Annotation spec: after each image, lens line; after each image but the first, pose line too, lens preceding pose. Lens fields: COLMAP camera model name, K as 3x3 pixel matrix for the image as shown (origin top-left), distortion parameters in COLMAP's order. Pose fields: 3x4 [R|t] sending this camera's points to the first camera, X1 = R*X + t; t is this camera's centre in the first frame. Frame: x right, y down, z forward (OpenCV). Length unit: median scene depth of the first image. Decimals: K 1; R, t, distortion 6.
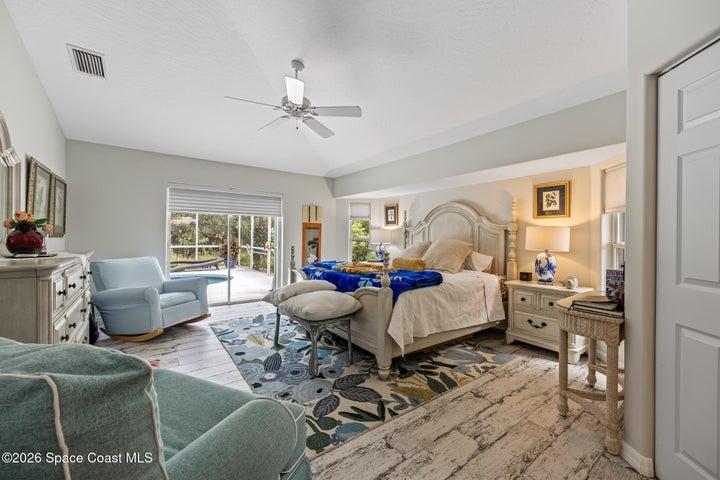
lens RADIAL K [[284.9, 0, 357.6], [0, 284.9, 237.5], [0, 0, 1]] dist [0.001438, 0.000095]
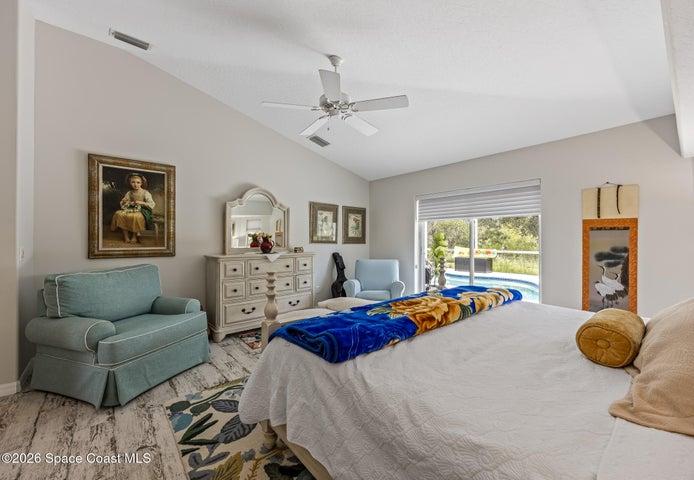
lens RADIAL K [[289.8, 0, 344.9], [0, 289.8, 237.6], [0, 0, 1]] dist [0.000487, 0.000041]
pose [[0.055031, -0.013659, -0.998391, 0.653249], [-0.002044, 0.999903, -0.013792, -0.014271], [0.998483, 0.002800, 0.054997, 0.897771]]
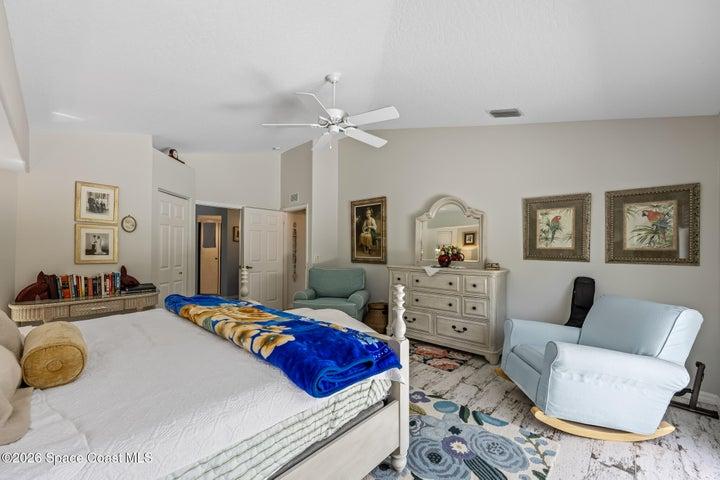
lens RADIAL K [[284.9, 0, 357.5], [0, 284.9, 250.4], [0, 0, 1]] dist [0.001438, 0.000095]
pose [[-0.984520, -0.016276, -0.174513, -0.120534], [-0.016902, 0.999855, 0.002105, -0.027905], [0.174453, 0.005022, -0.984653, 1.742635]]
